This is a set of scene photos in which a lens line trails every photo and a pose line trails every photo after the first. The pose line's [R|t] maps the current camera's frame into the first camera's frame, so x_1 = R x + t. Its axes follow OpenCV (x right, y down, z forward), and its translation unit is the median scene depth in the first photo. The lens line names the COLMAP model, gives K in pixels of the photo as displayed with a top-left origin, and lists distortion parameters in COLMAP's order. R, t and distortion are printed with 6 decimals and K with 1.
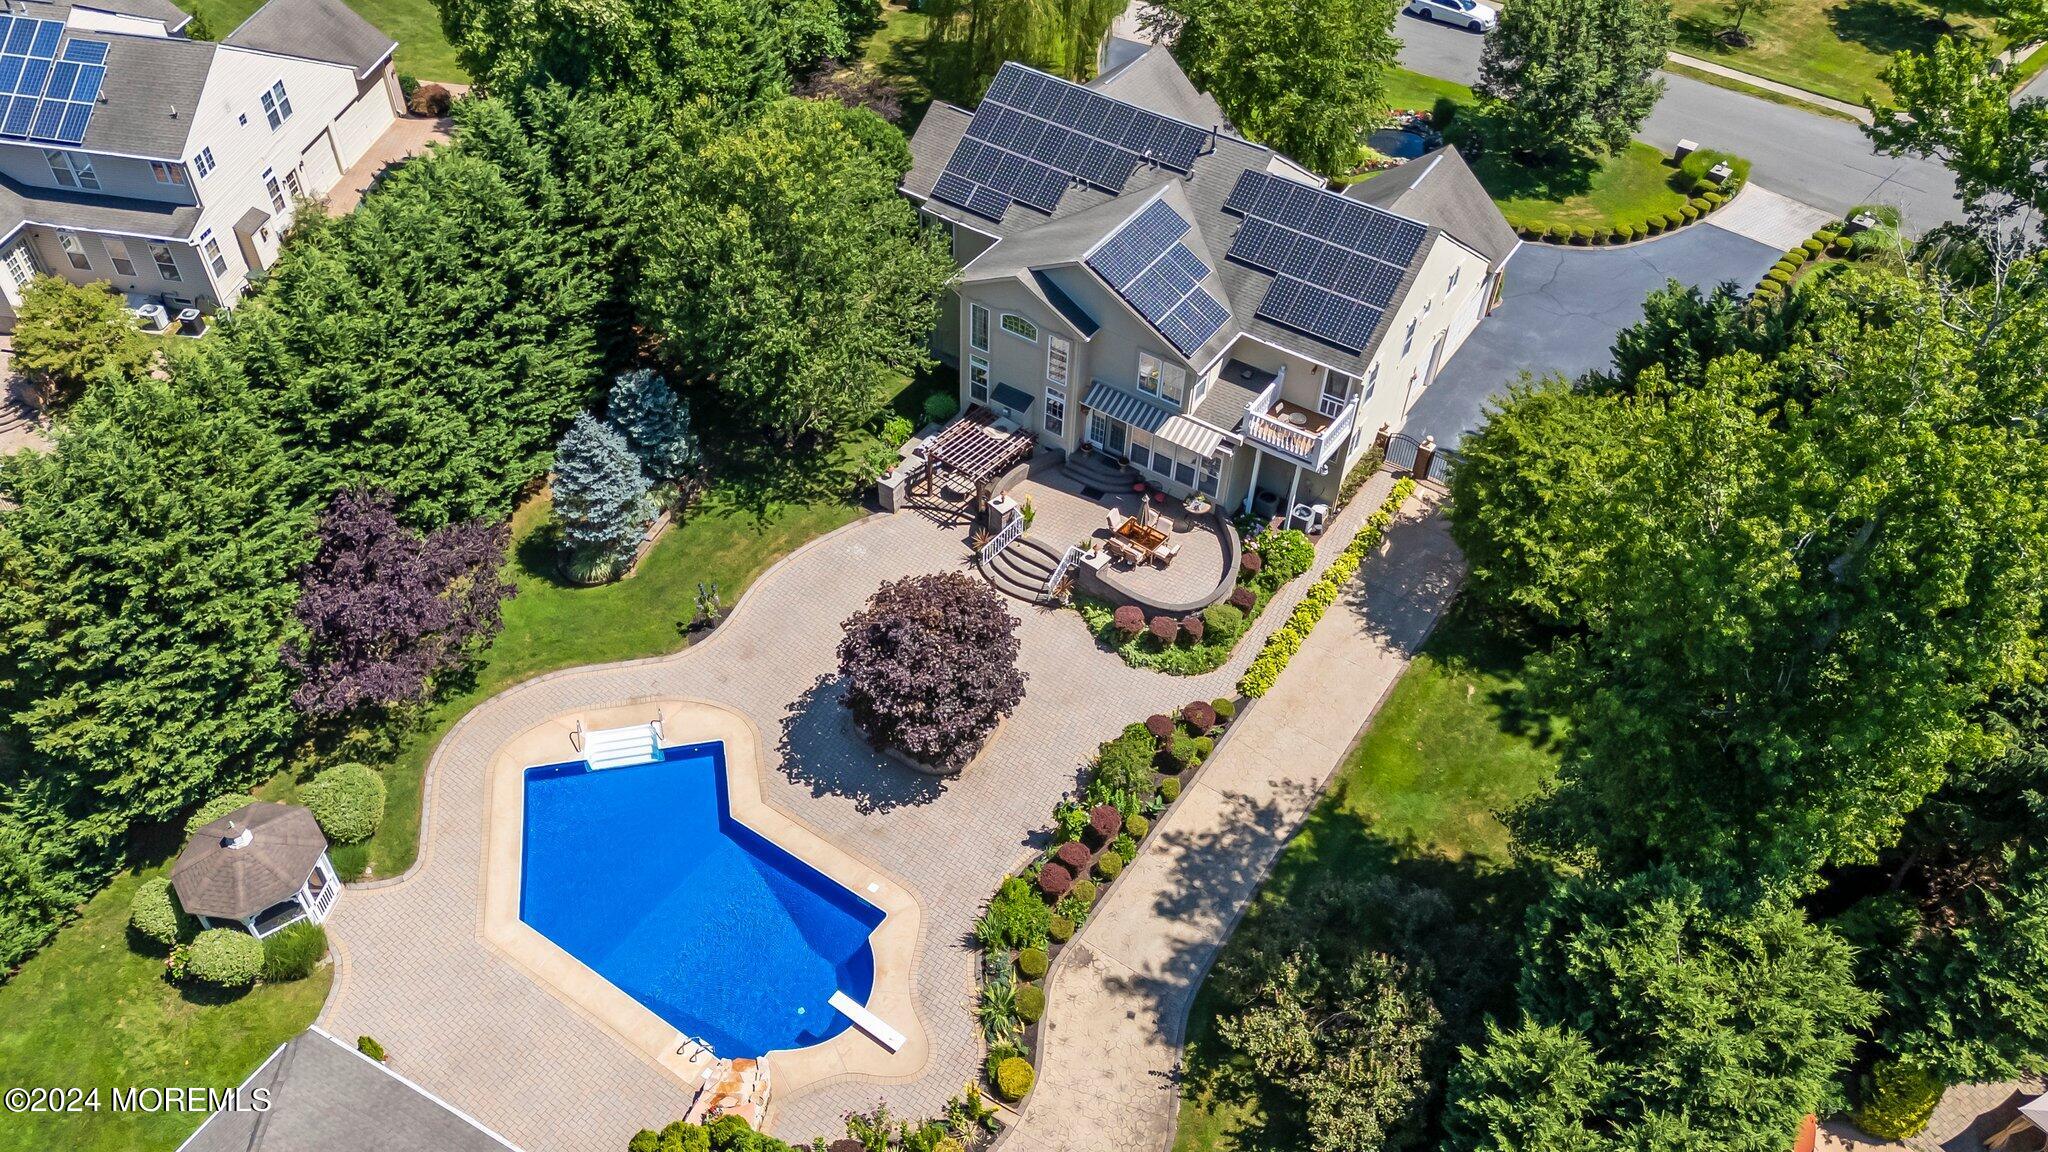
lens RADIAL K [[1550.8, 0, 1019.9], [0, 1550.8, 591.9], [0, 0, 1]] dist [0.042528, -0.010502]
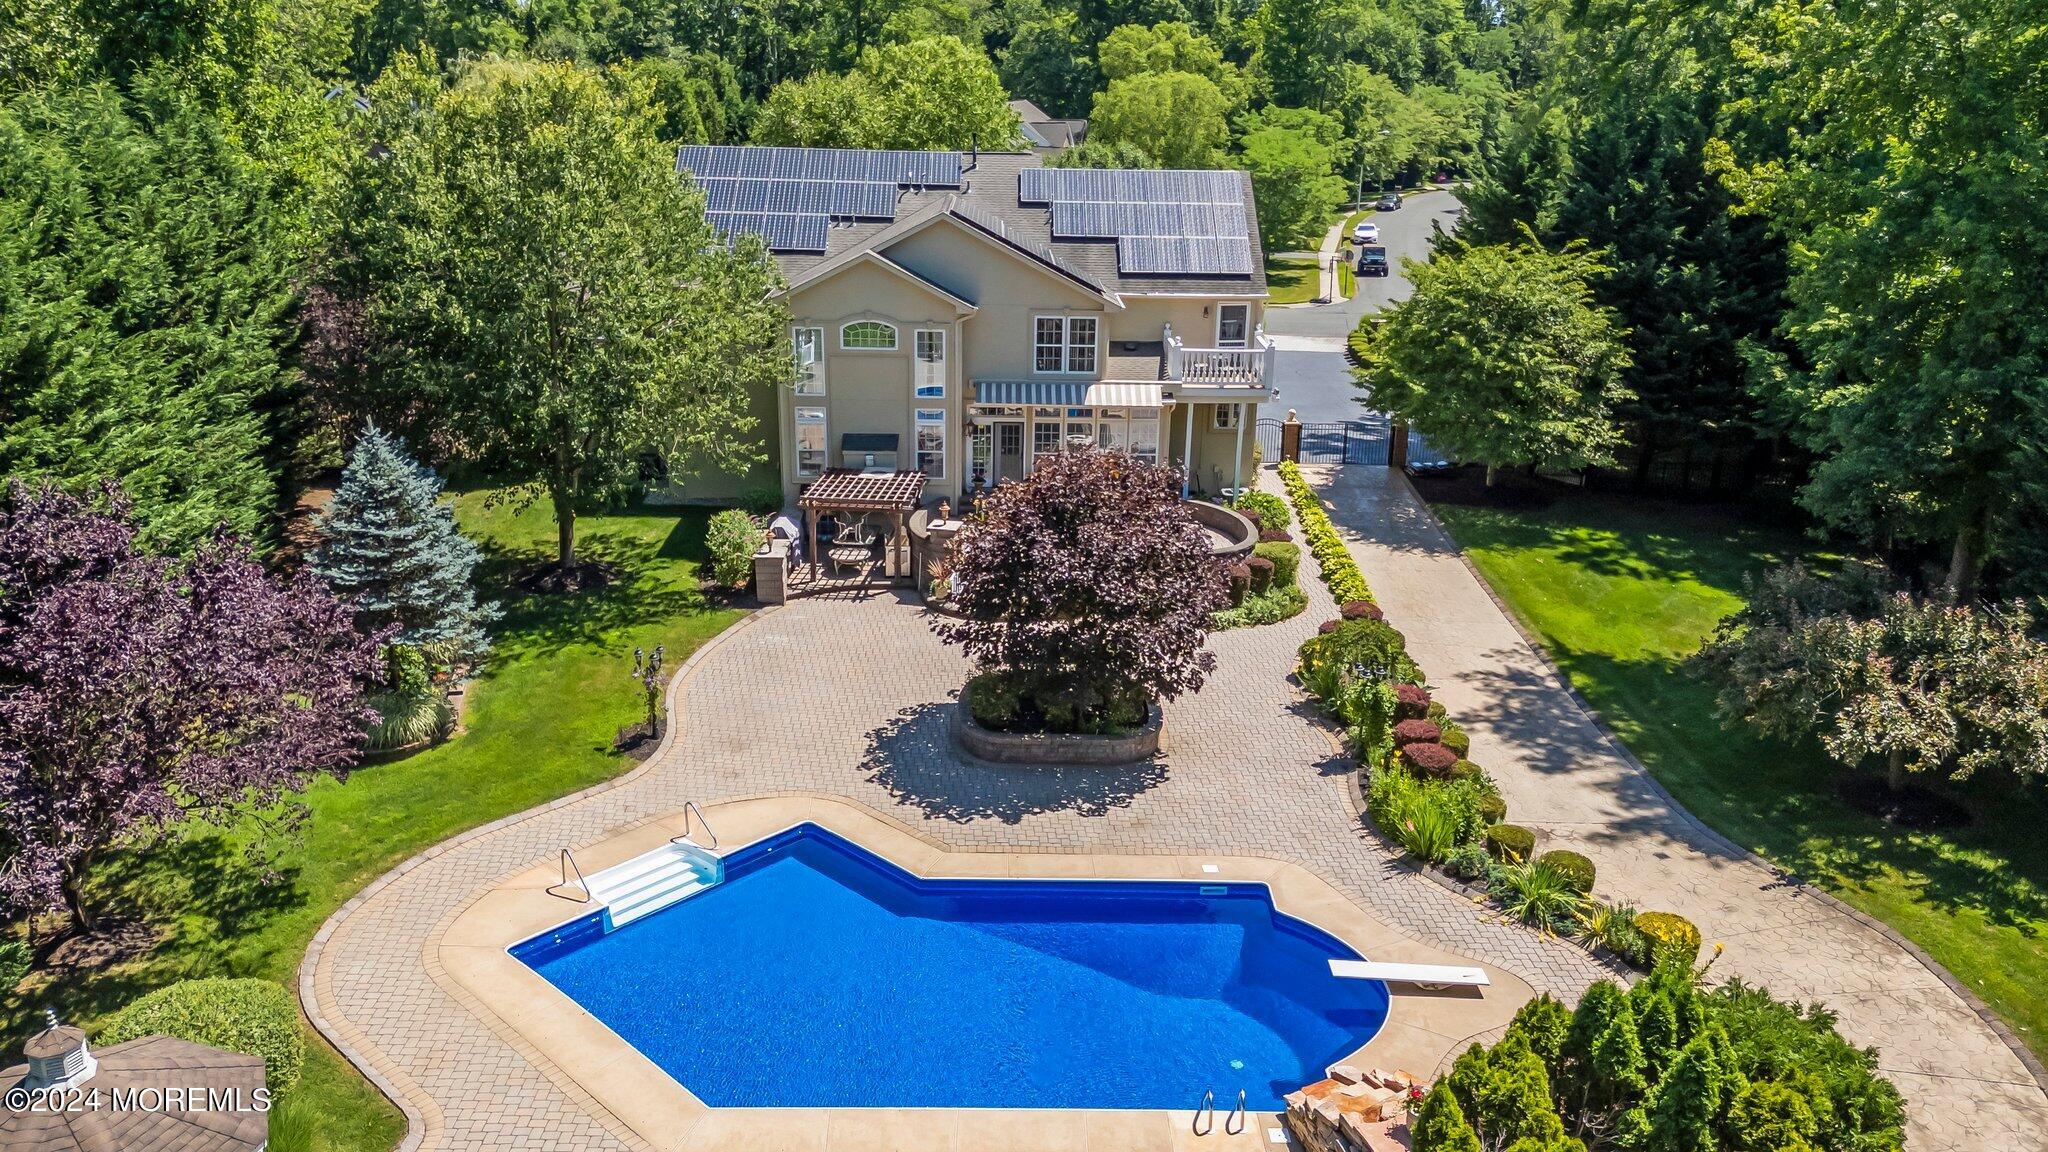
lens RADIAL K [[1550.8, 0, 1035.7], [0, 1550.8, 561.3], [0, 0, 1]] dist [0.042528, -0.010502]
pose [[0.818241, -0.189267, 0.542825, -0.420702], [0.410955, 0.852860, -0.322097, 0.236288], [-0.401991, 0.486630, 0.775625, 0.465977]]
